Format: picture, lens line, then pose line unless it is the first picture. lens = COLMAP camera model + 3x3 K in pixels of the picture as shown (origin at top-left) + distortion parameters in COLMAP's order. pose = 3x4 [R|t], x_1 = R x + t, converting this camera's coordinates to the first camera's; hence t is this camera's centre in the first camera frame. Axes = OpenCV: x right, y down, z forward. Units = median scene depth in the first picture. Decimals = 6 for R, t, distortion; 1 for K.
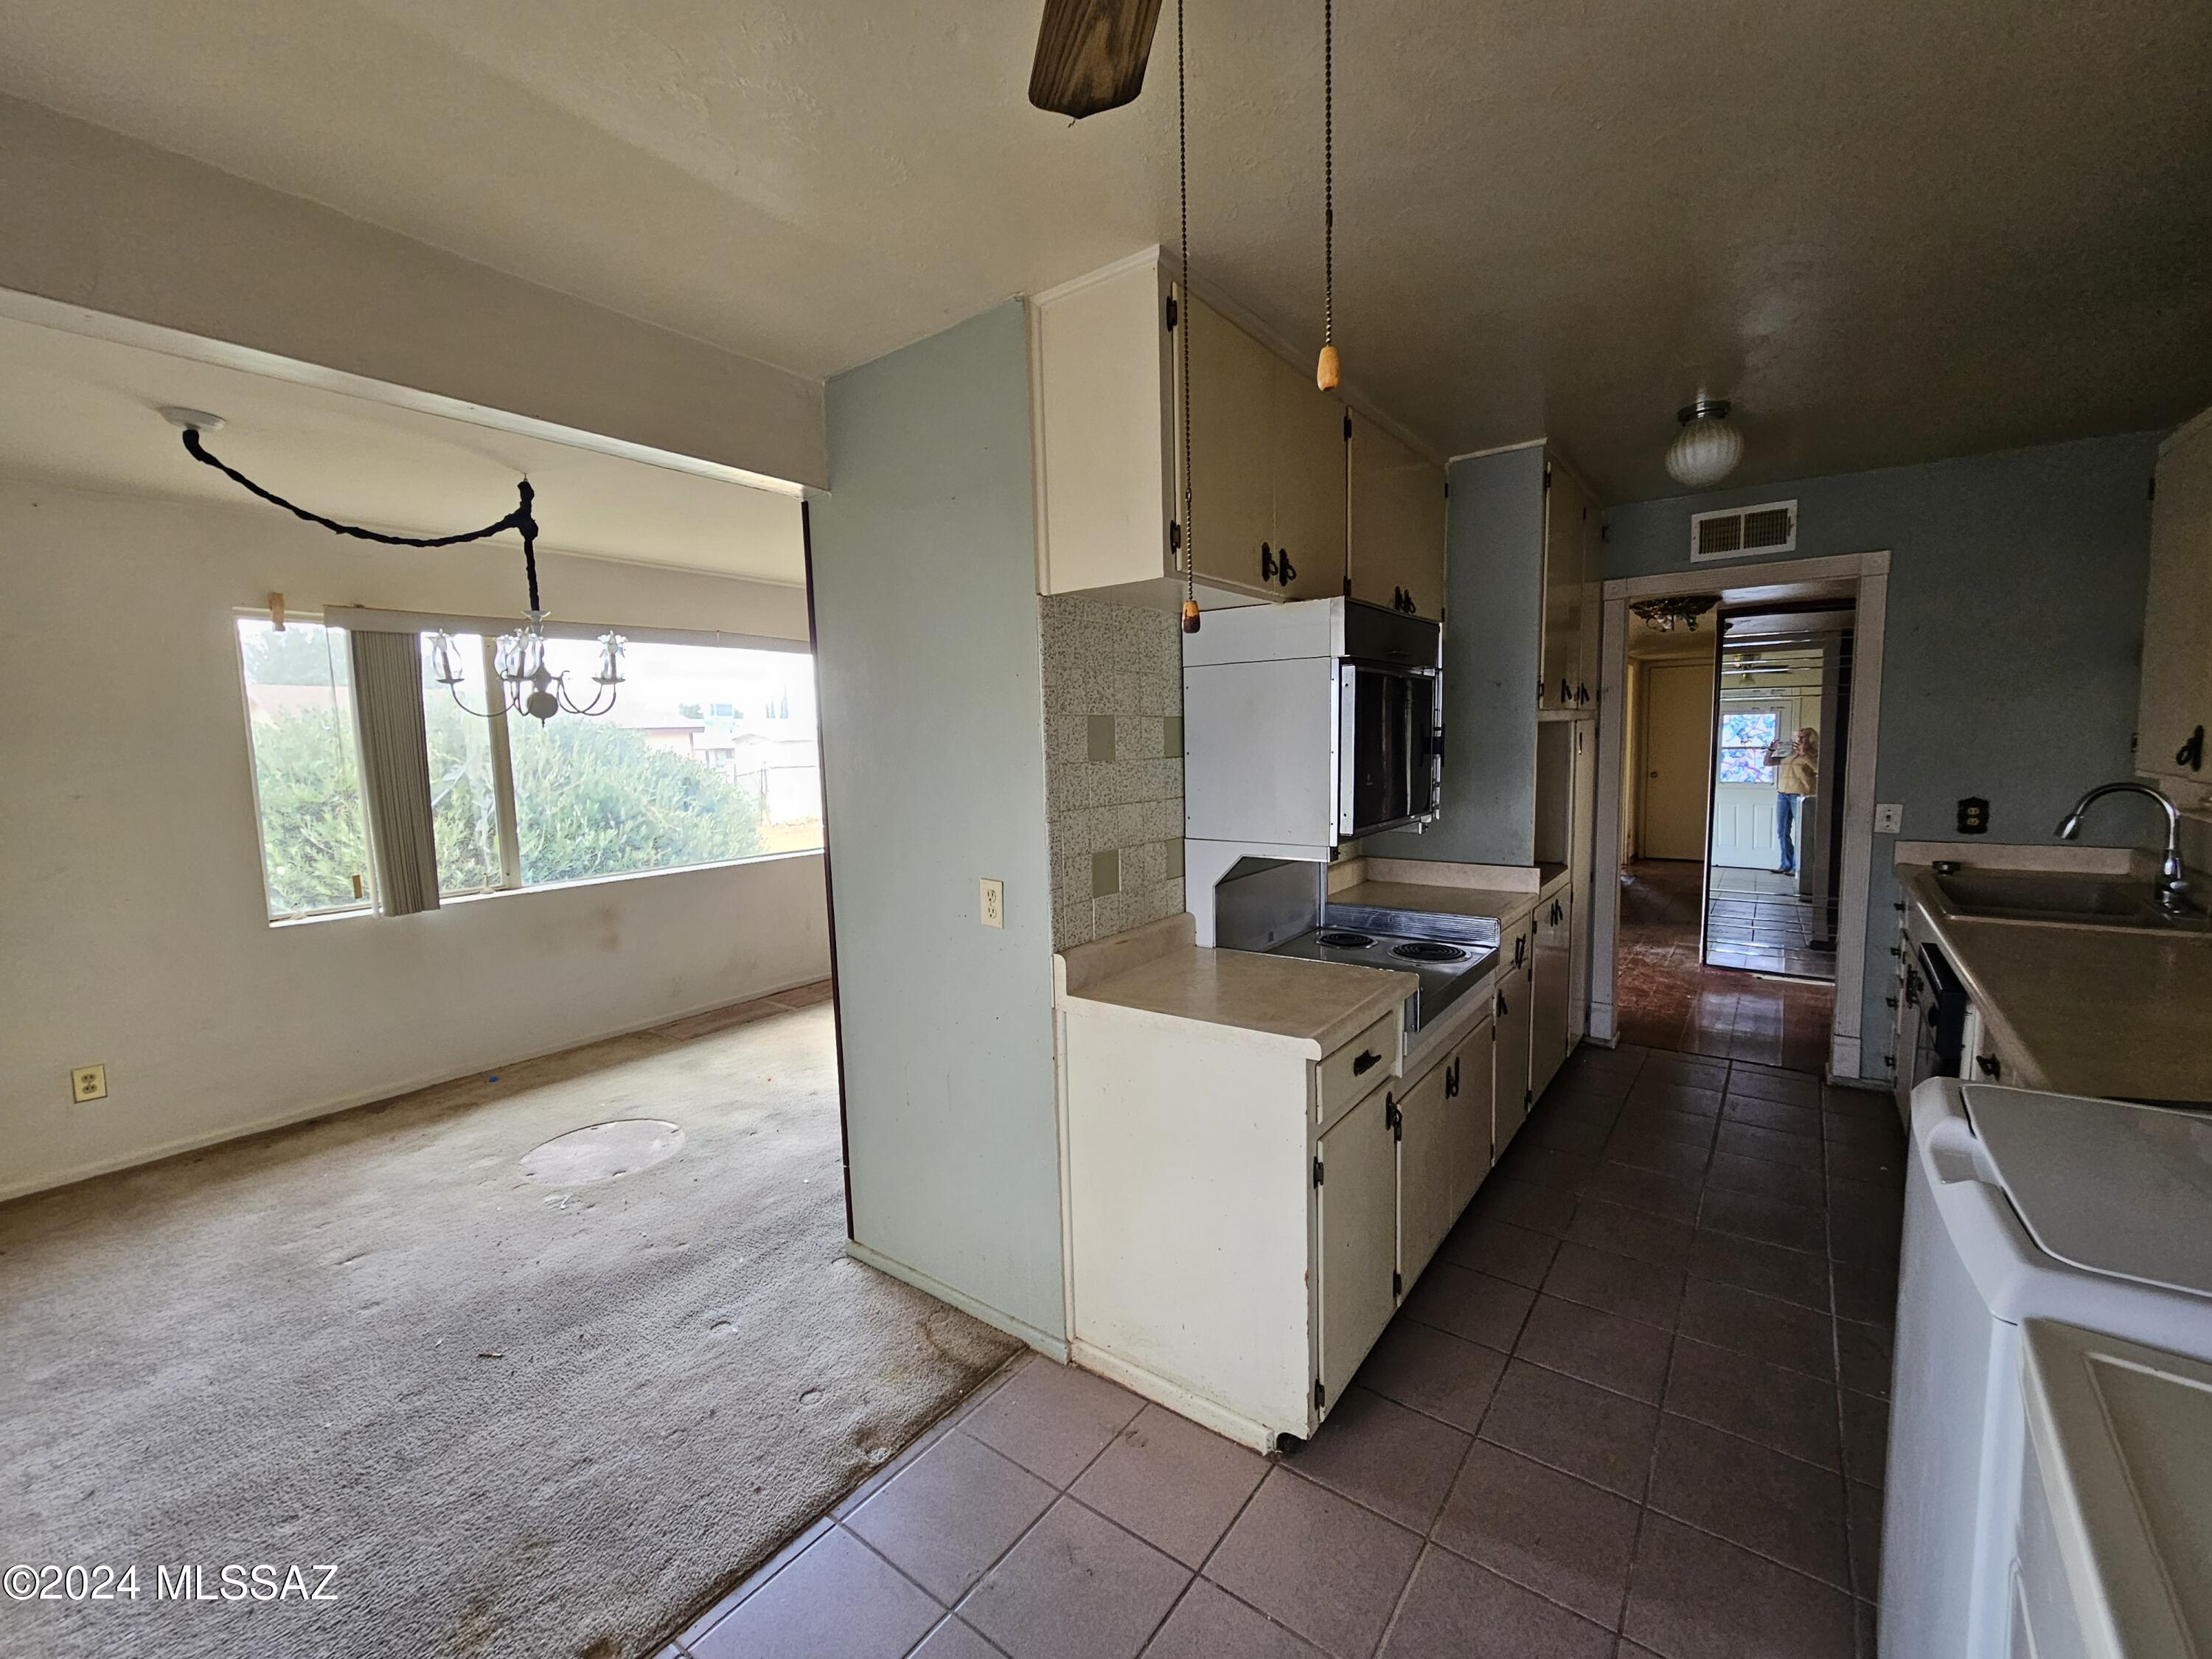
lens RADIAL K [[910.0, 0, 1092.5], [0, 910.0, 837.0], [0, 0, 1]] dist [0.000443, 0.000679]
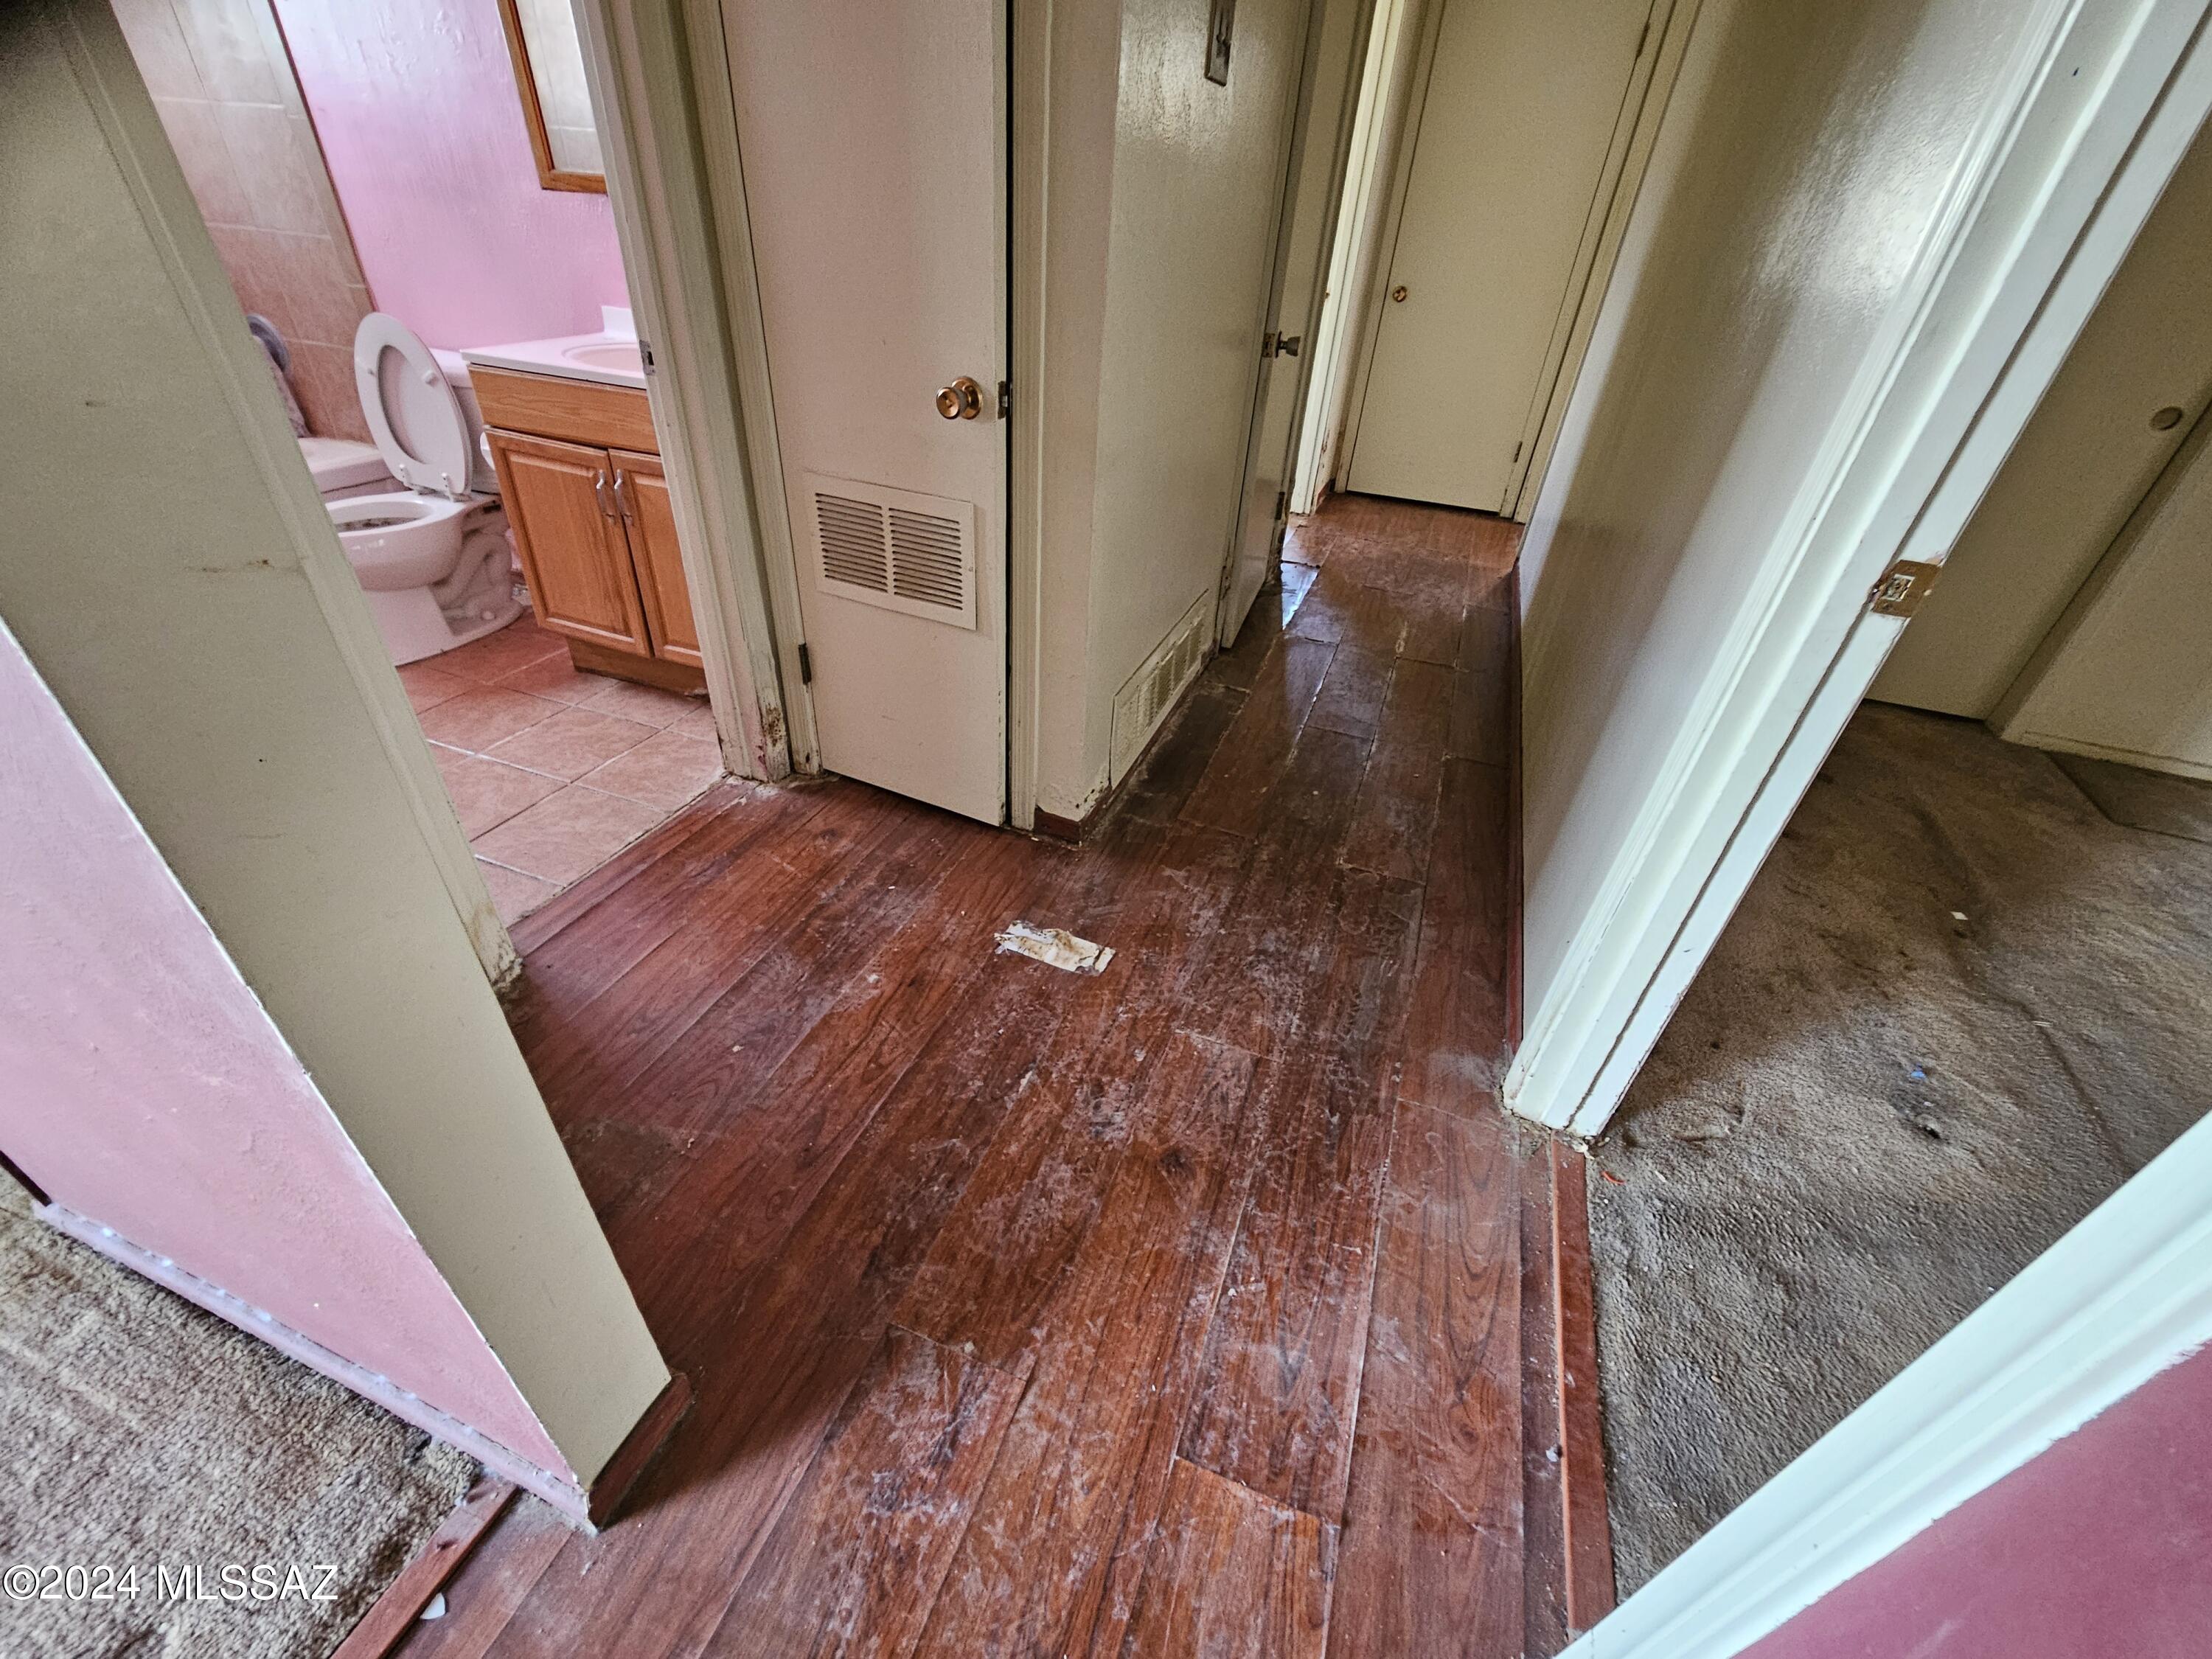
lens RADIAL K [[910.0, 0, 1101.6], [0, 910.0, 834.6], [0, 0, 1]] dist [0.000443, 0.000679]
pose [[0.954909, -0.090622, 0.282730, 0.901905], [-0.058021, 0.876959, 0.477050, -0.110569], [-0.291174, -0.471944, 0.832158, 1.504841]]
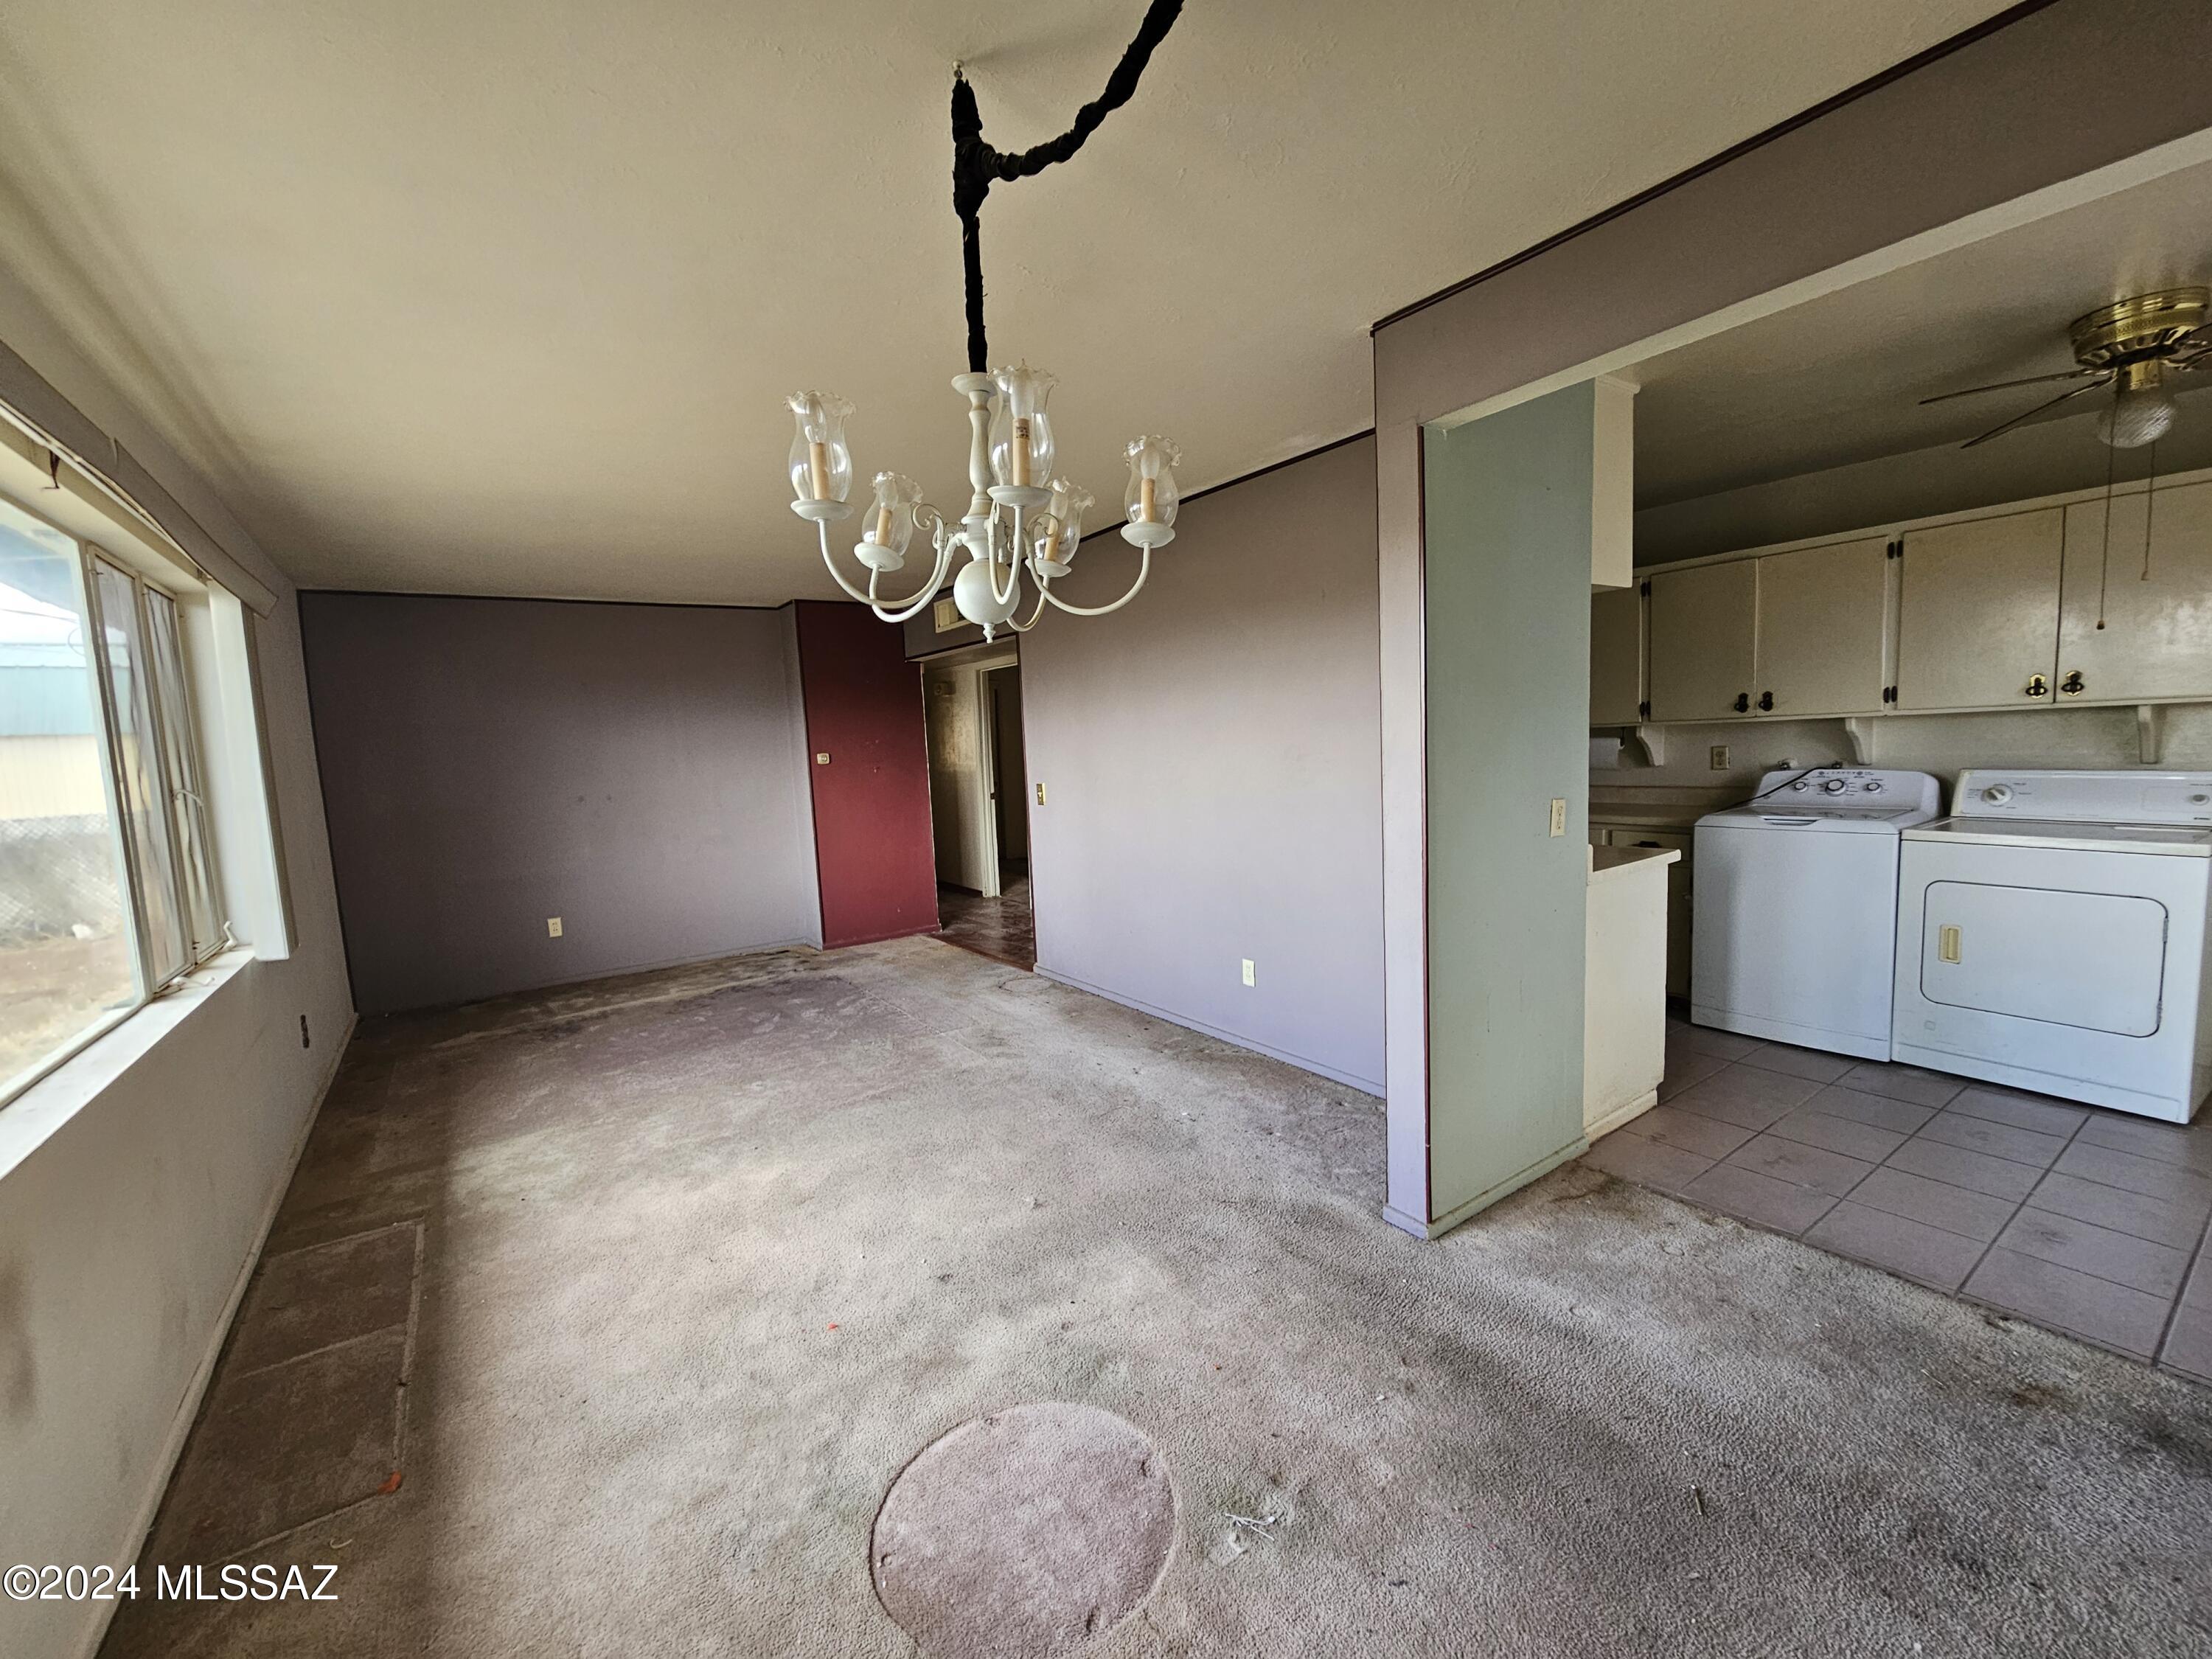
lens RADIAL K [[910.0, 0, 1109.1], [0, 910.0, 832.3], [0, 0, 1]] dist [0.000443, 0.000679]
pose [[0.307869, -0.089435, 0.947216, -0.945202], [0.144362, 0.988436, 0.046406, -0.033737], [-0.940413, 0.122455, 0.317220, 0.752196]]
